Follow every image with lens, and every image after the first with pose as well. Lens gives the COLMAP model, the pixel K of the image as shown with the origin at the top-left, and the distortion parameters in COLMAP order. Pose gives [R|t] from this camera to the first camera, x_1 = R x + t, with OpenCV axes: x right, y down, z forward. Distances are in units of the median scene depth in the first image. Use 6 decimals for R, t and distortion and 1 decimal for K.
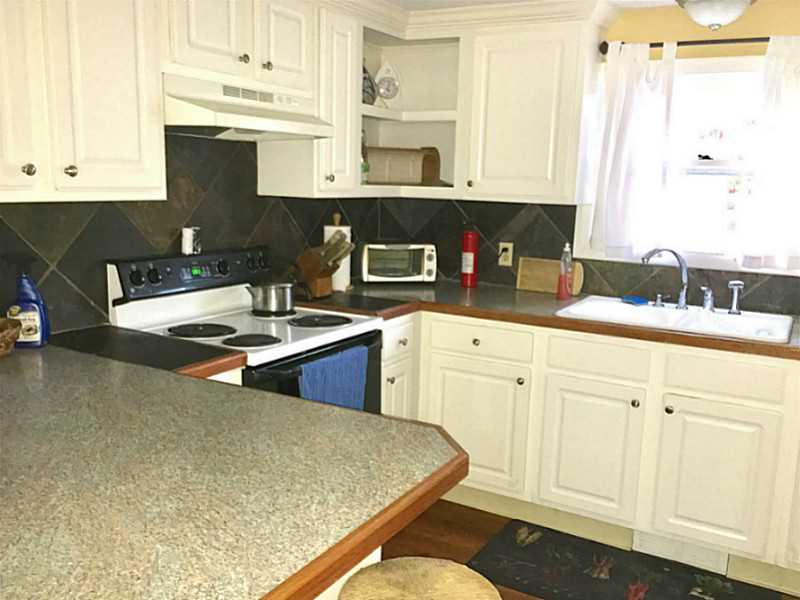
lens RADIAL K [[752.2, 0, 400.0], [0, 752.2, 300.0], [0, 0, 1]] dist [0.327967, -0.000130]
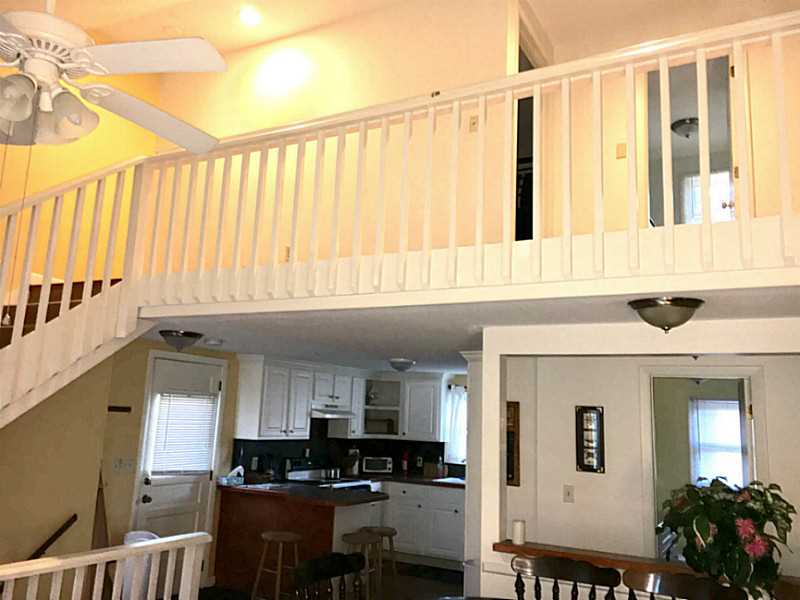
lens RADIAL K [[676.0, 0, 400.0], [0, 676.0, 300.0], [0, 0, 1]] dist [0.125644, 0.000273]
pose [[0.999849, 0.006760, 0.016019, 0.036736], [-0.000849, 0.939213, -0.343334, 0.232962], [-0.017366, 0.343269, 0.939077, -1.444180]]
